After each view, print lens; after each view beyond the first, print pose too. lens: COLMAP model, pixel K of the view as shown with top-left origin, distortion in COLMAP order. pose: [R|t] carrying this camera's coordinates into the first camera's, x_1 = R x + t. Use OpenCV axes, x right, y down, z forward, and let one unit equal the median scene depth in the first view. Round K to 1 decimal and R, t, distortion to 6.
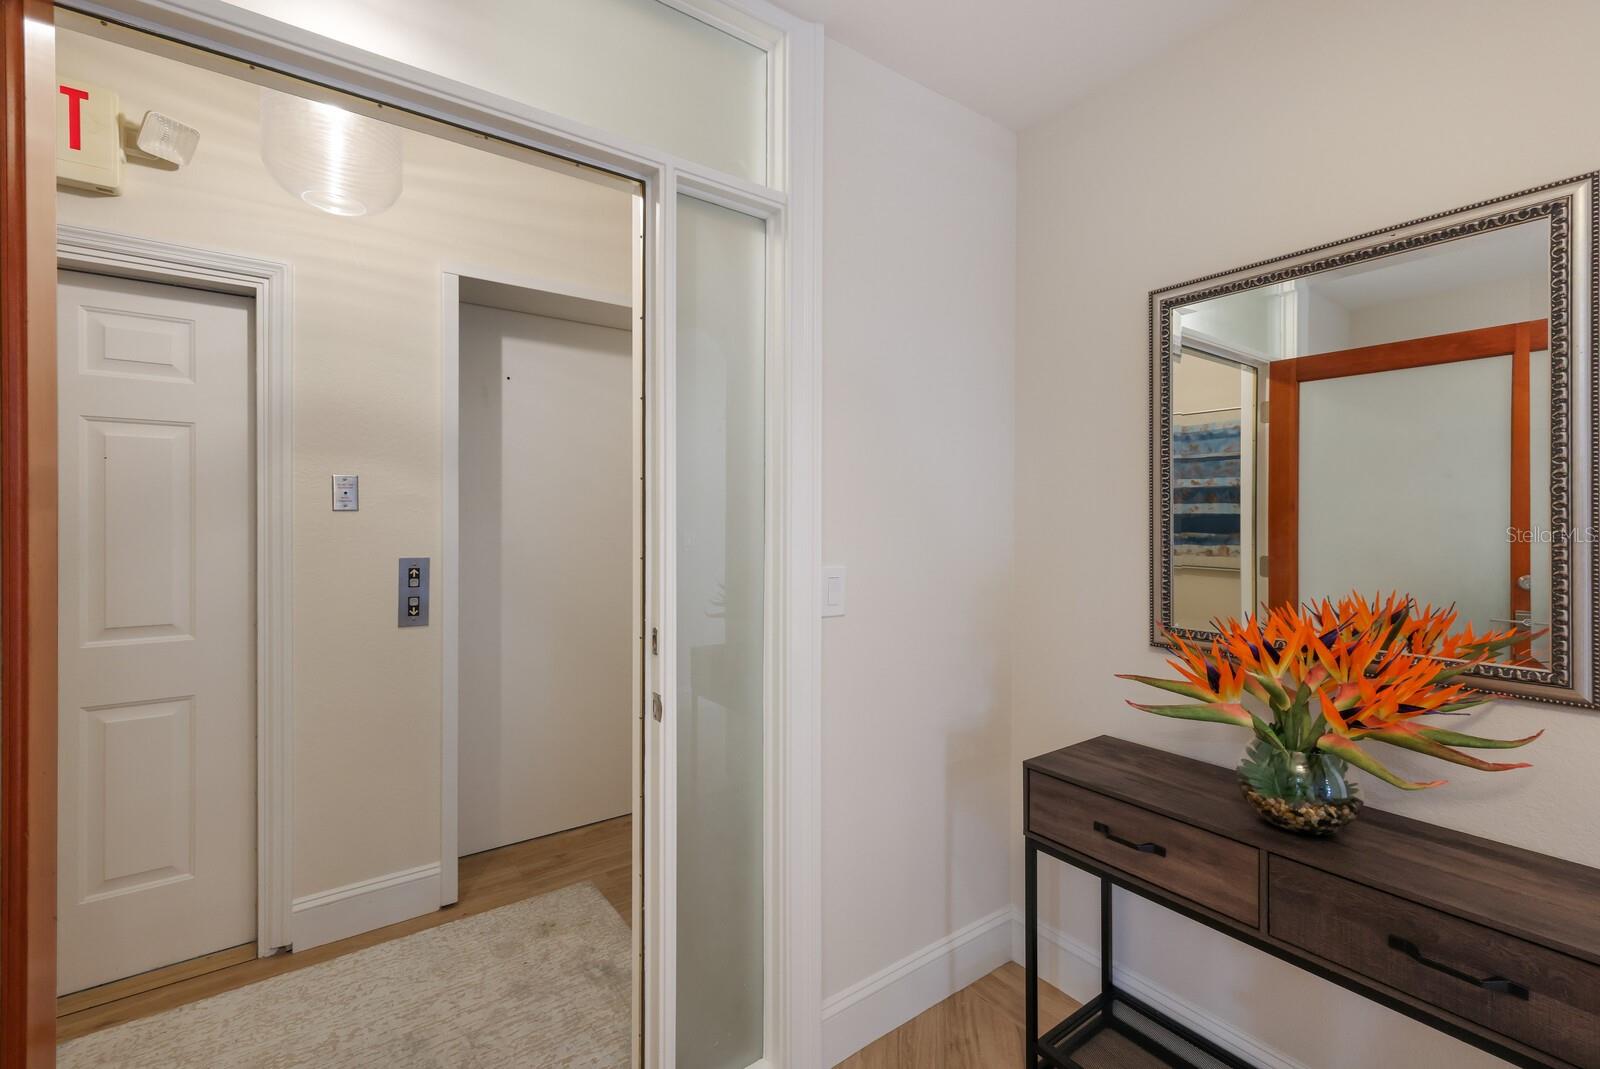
lens RADIAL K [[694.3, 0, 798.0], [0, 694.3, 524.1], [0, 0, 1]] dist [0.005412, 0.000190]
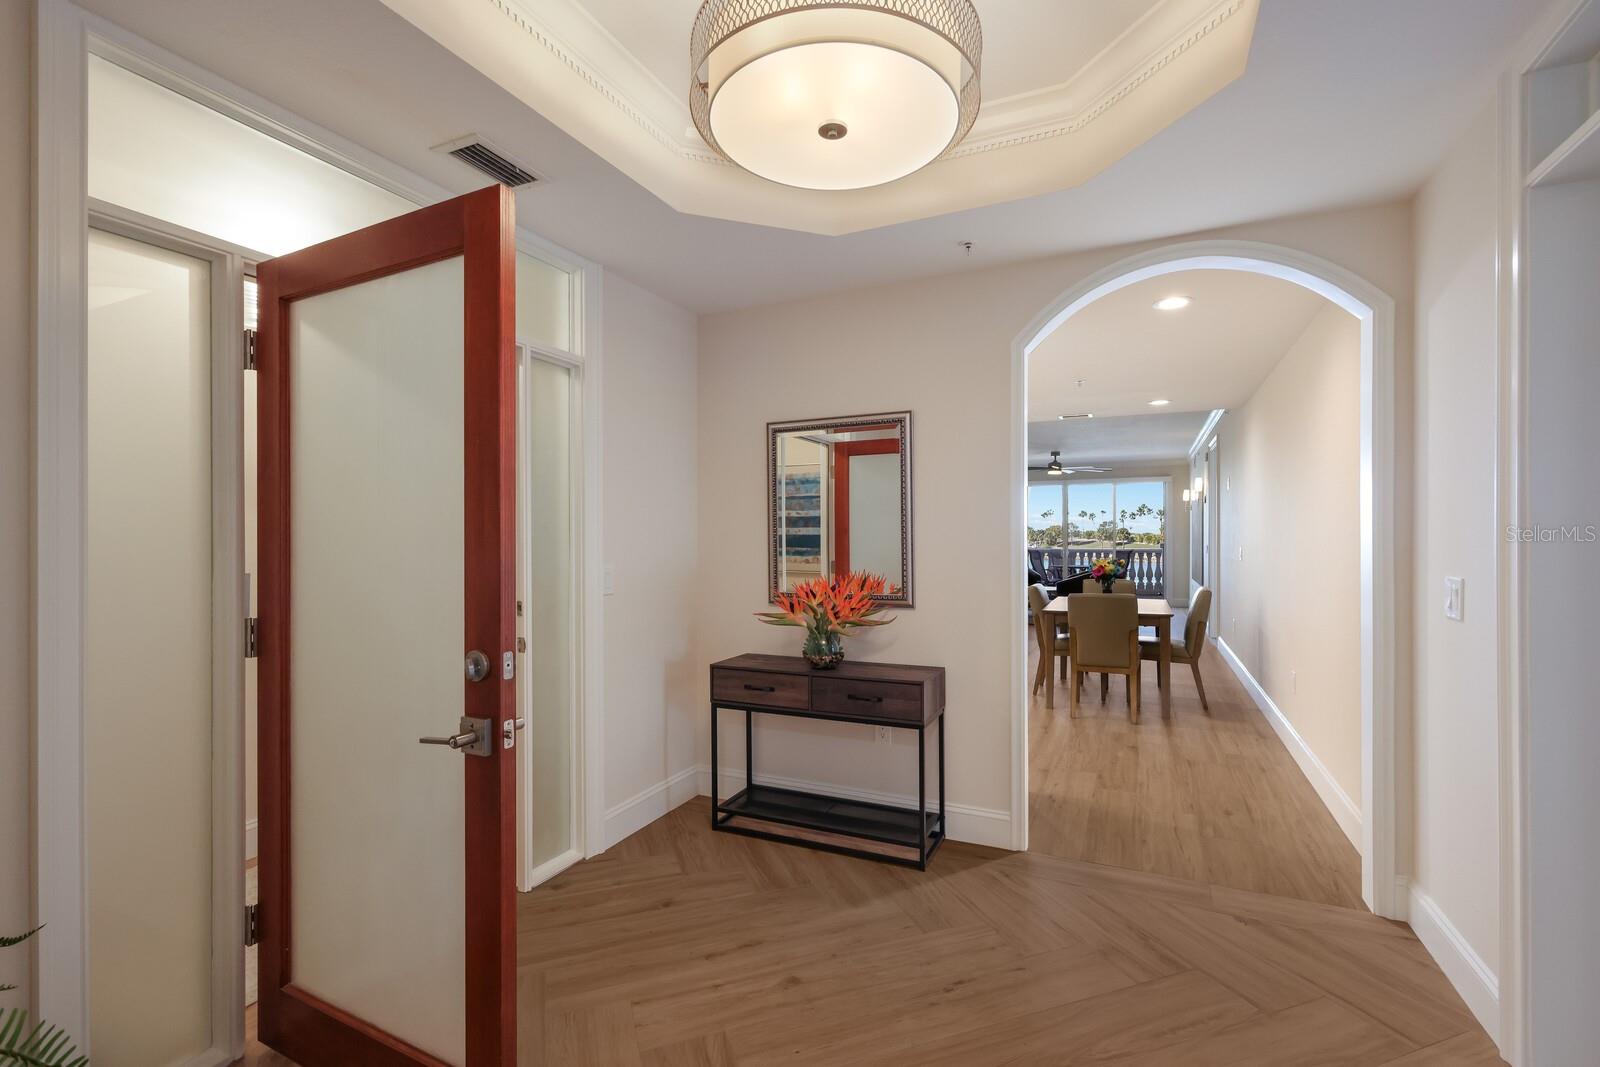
lens RADIAL K [[694.3, 0, 797.7], [0, 694.3, 537.3], [0, 0, 1]] dist [0.005412, 0.000190]
pose [[0.876053, -0.004192, 0.482196, -0.390607], [0.008929, 0.999932, -0.007530, 0.005405], [-0.482132, 0.010902, 0.876031, -0.810188]]
